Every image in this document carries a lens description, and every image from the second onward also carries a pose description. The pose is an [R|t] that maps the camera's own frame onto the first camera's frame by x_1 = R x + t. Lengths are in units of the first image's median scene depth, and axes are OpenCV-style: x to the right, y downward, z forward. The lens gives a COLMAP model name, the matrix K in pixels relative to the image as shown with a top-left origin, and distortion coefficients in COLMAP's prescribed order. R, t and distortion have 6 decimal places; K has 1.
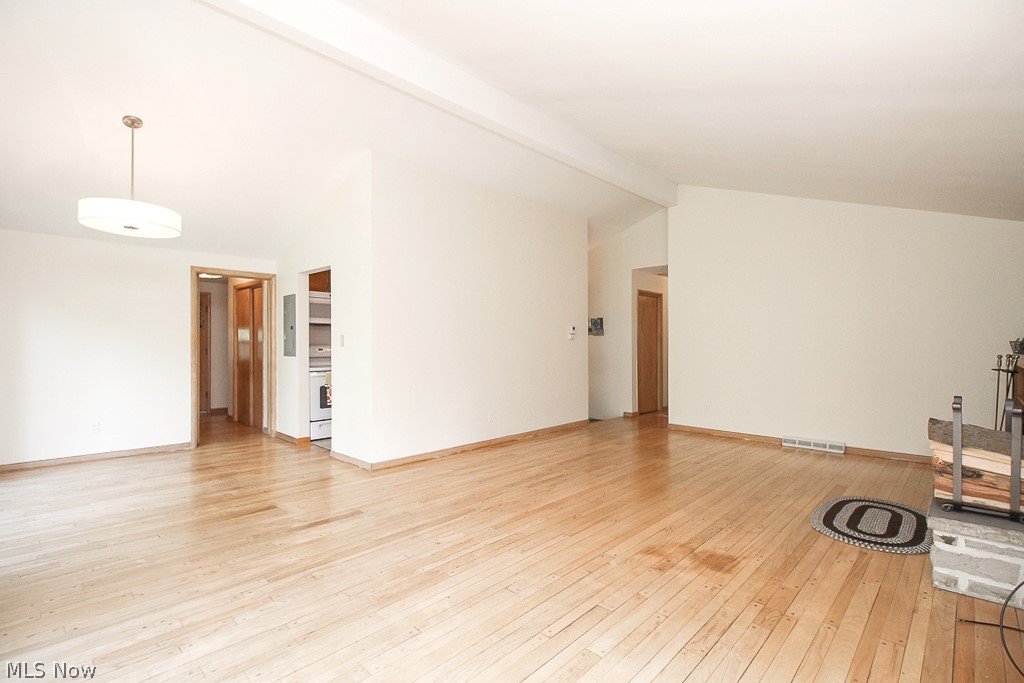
lens RADIAL K [[474.4, 0, 508.8], [0, 474.4, 335.4], [0, 0, 1]] dist [0.012909, 0.000017]
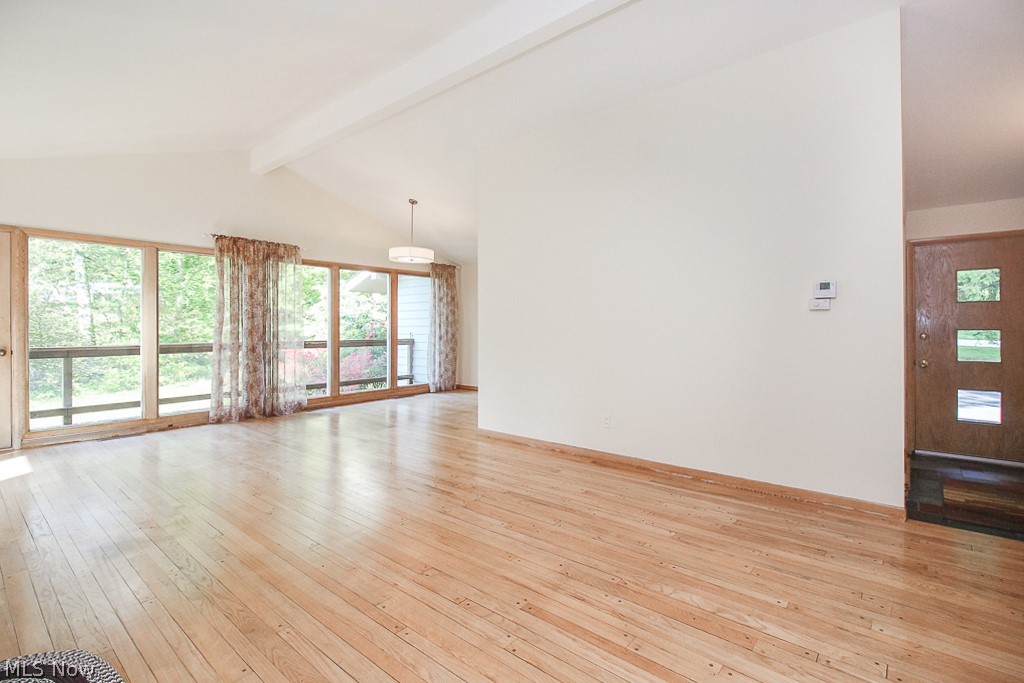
lens RADIAL K [[455.3, 0, 497.9], [0, 455.3, 323.8], [0, 0, 1]] dist [0.000757, -0.000201]
pose [[0.081447, -0.002762, -0.996674, 0.838522], [0.019825, 0.999803, -0.001150, 0.023732], [0.996480, -0.019665, 0.081486, 1.009805]]
